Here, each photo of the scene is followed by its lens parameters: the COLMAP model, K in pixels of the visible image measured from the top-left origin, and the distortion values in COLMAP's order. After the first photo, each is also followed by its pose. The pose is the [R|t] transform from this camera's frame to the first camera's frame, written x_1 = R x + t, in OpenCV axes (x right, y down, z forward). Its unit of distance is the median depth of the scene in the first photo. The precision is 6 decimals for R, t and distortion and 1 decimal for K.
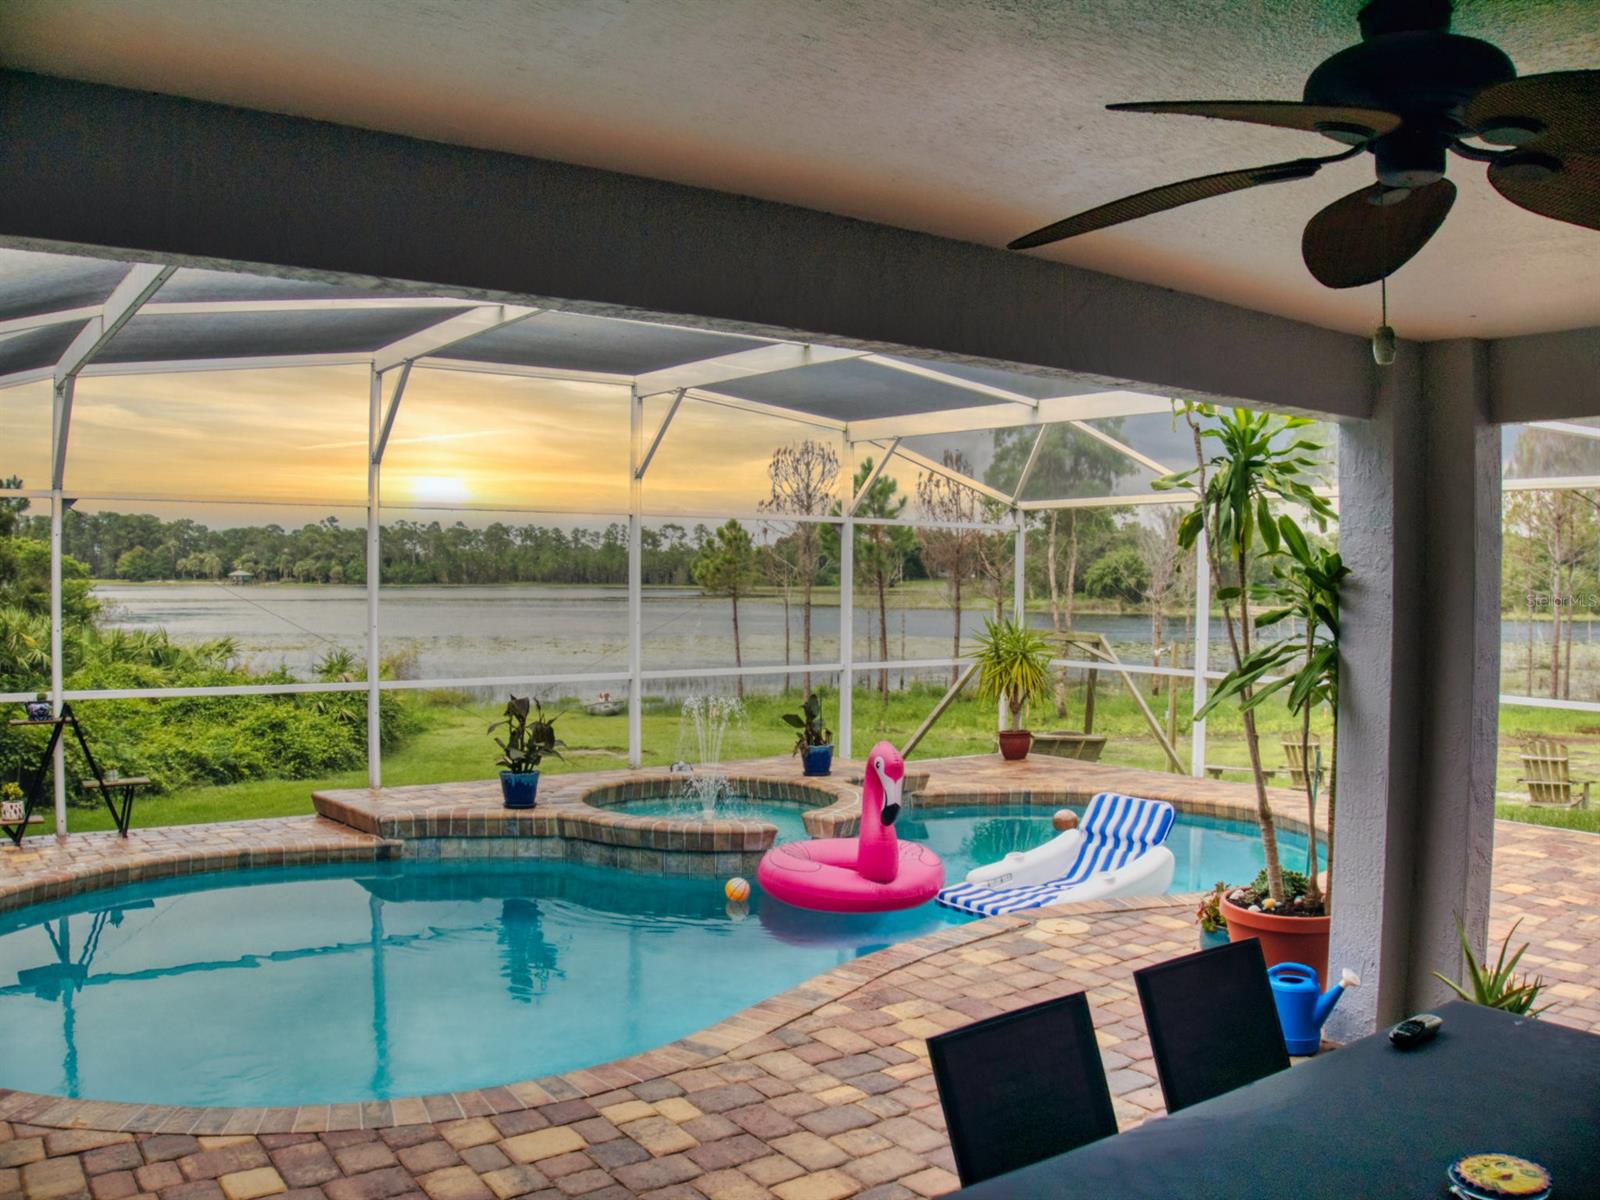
lens RADIAL K [[1338.1, 0, 795.0], [0, 1338.1, 594.8], [0, 0, 1]] dist [-0.200512, 0.086357]
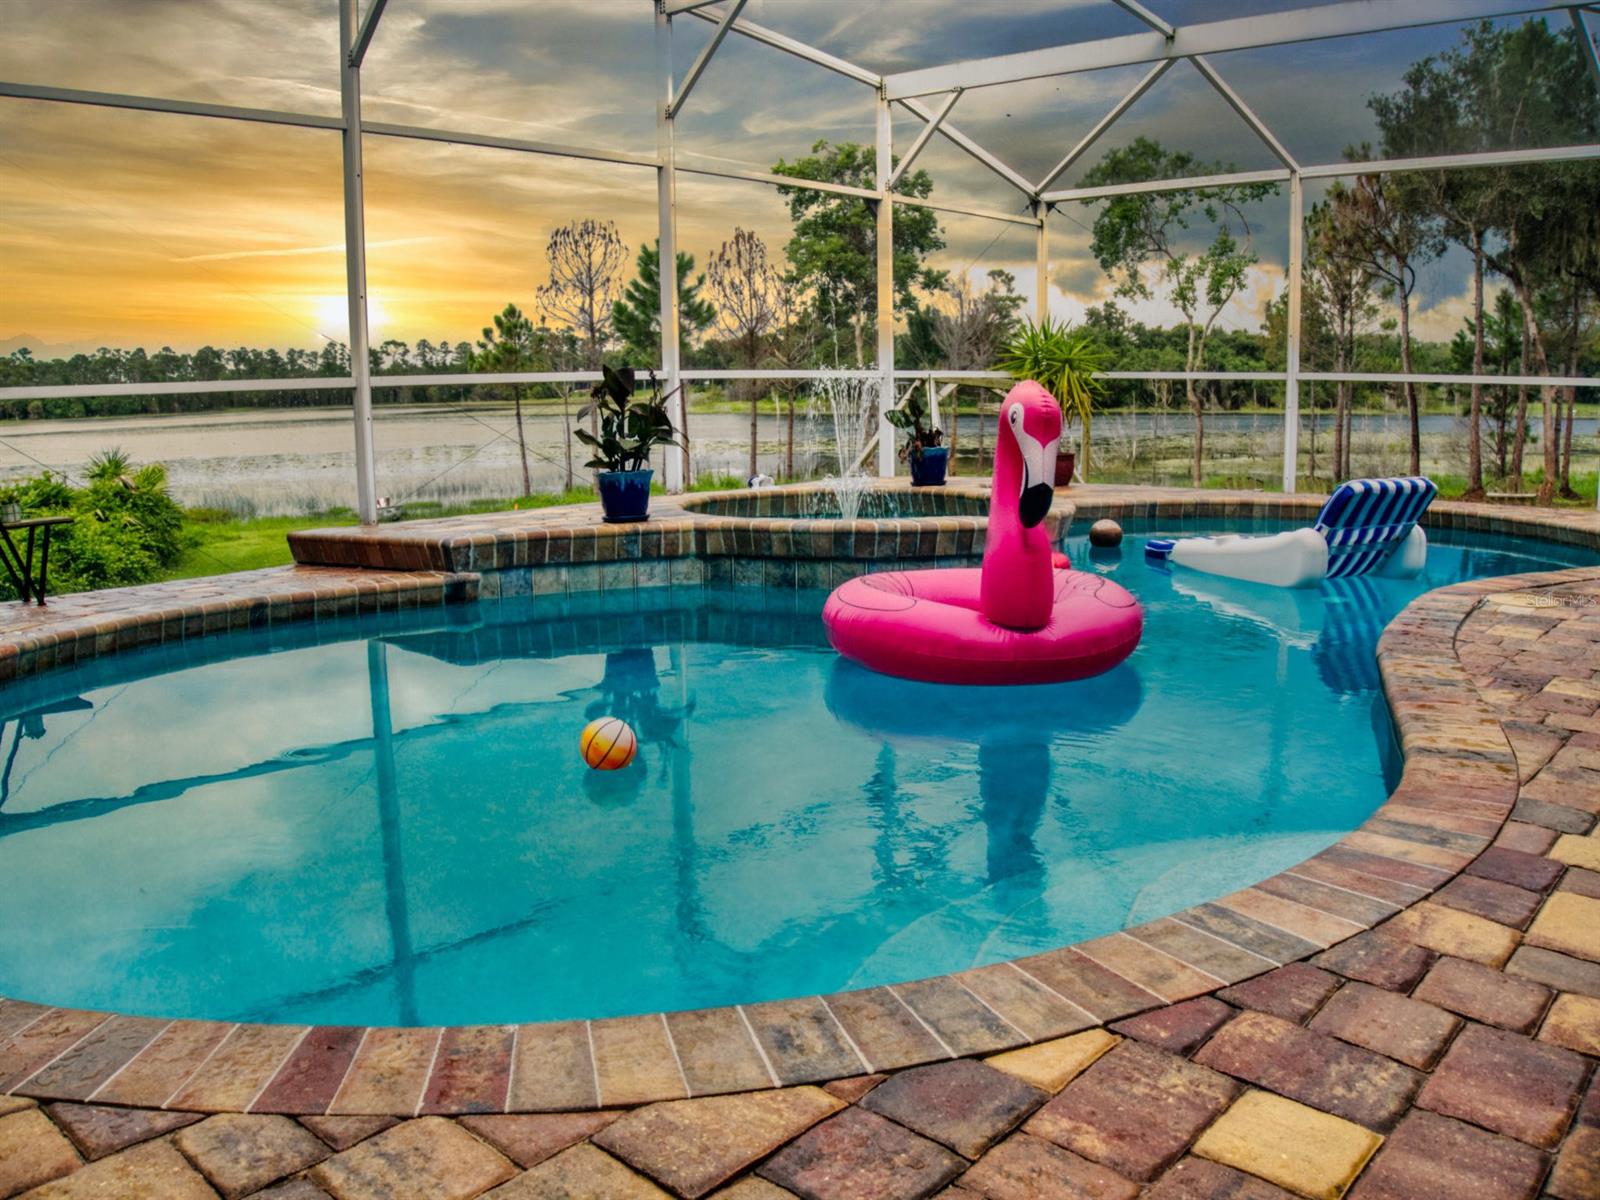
lens RADIAL K [[1338.1, 0, 807.1], [0, 1338.1, 615.8], [0, 0, 1]] dist [-0.200512, 0.086357]
pose [[0.977124, -0.056560, 0.205013, -0.227765], [0.023986, 0.987145, 0.158016, 0.086037], [-0.211315, -0.149484, 0.965920, 0.237058]]
